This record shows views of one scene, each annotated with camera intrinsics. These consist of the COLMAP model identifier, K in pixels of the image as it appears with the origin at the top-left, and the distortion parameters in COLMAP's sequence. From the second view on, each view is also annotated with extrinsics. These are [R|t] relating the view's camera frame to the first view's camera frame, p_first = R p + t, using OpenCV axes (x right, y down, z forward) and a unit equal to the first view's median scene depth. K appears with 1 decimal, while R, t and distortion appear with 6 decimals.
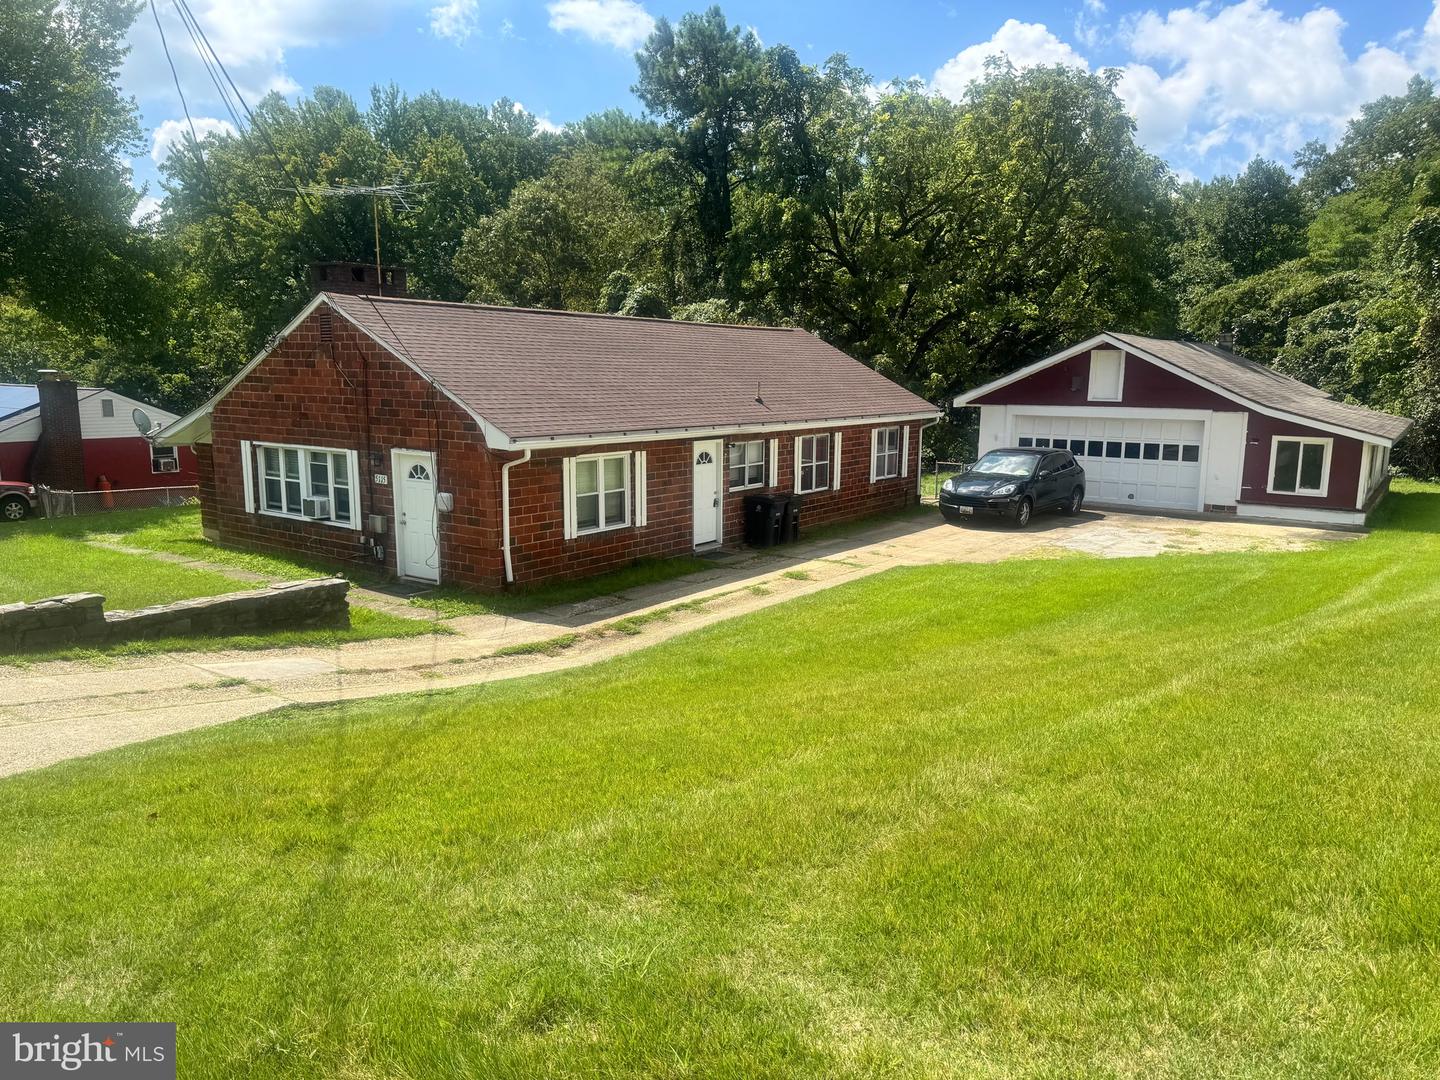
lens RADIAL K [[1019.5, 0, 718.2], [0, 1019.5, 538.9], [0, 0, 1]] dist [0.031278, -0.020476]
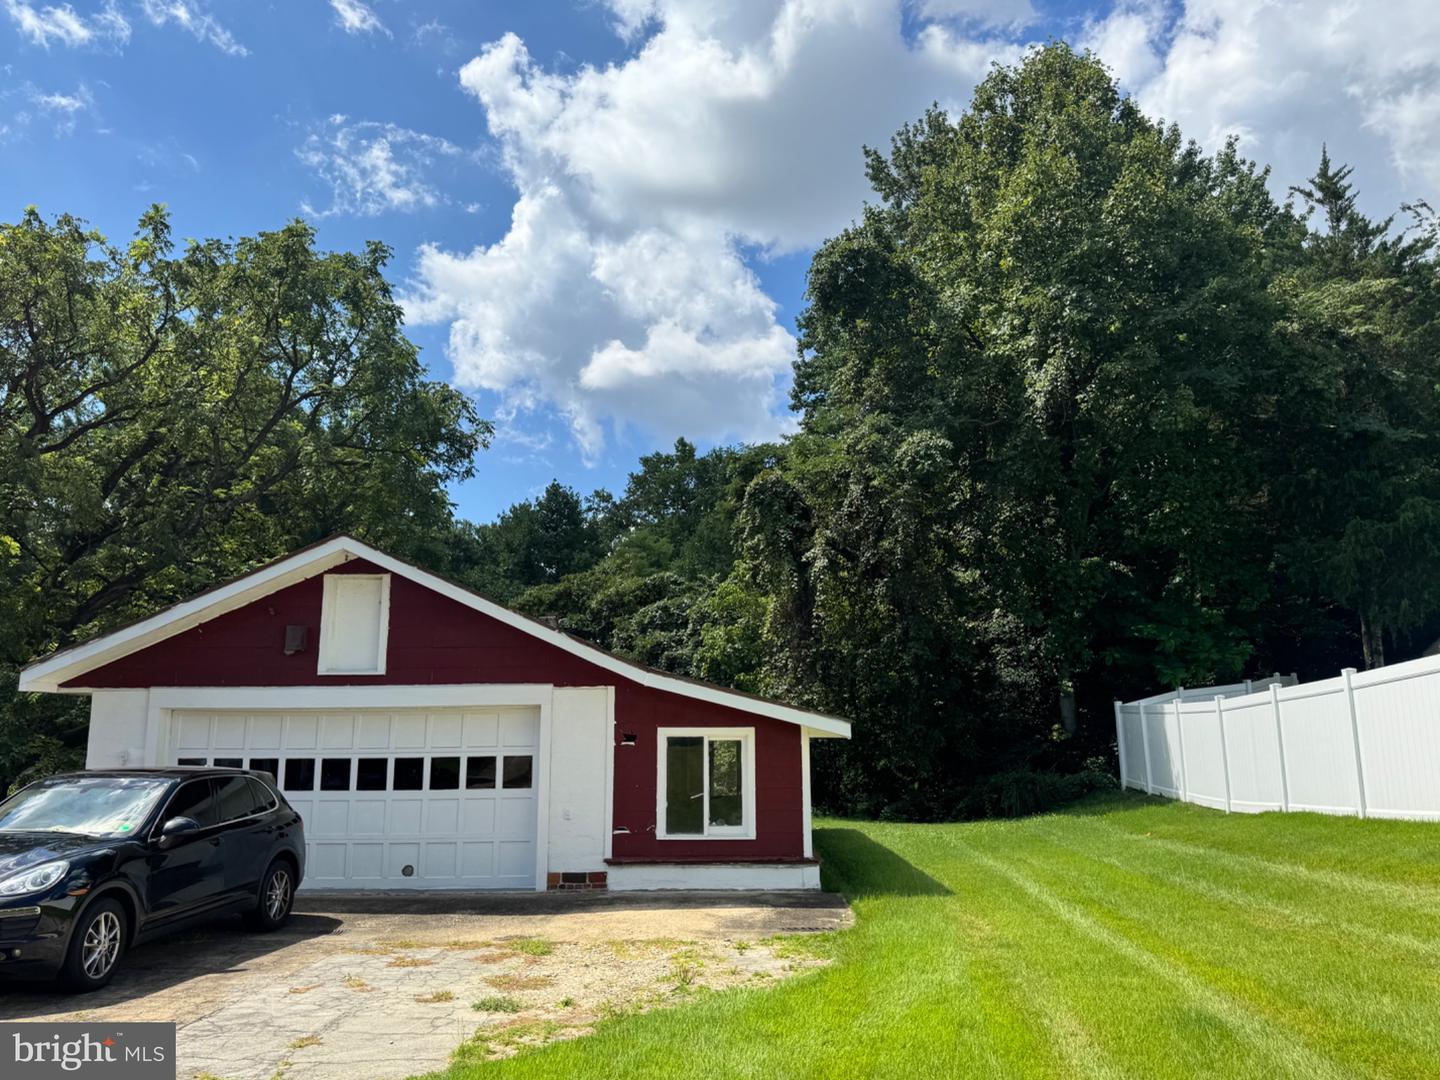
lens RADIAL K [[1083.1, 0, 724.4], [0, 1083.1, 533.6], [0, 0, 1]] dist [-0.002055, -0.030262]
pose [[0.808660, 0.091808, 0.581068, 0.221392], [0.113114, 0.945050, -0.306735, -0.018863], [-0.577298, 0.313771, 0.753839, 0.500085]]
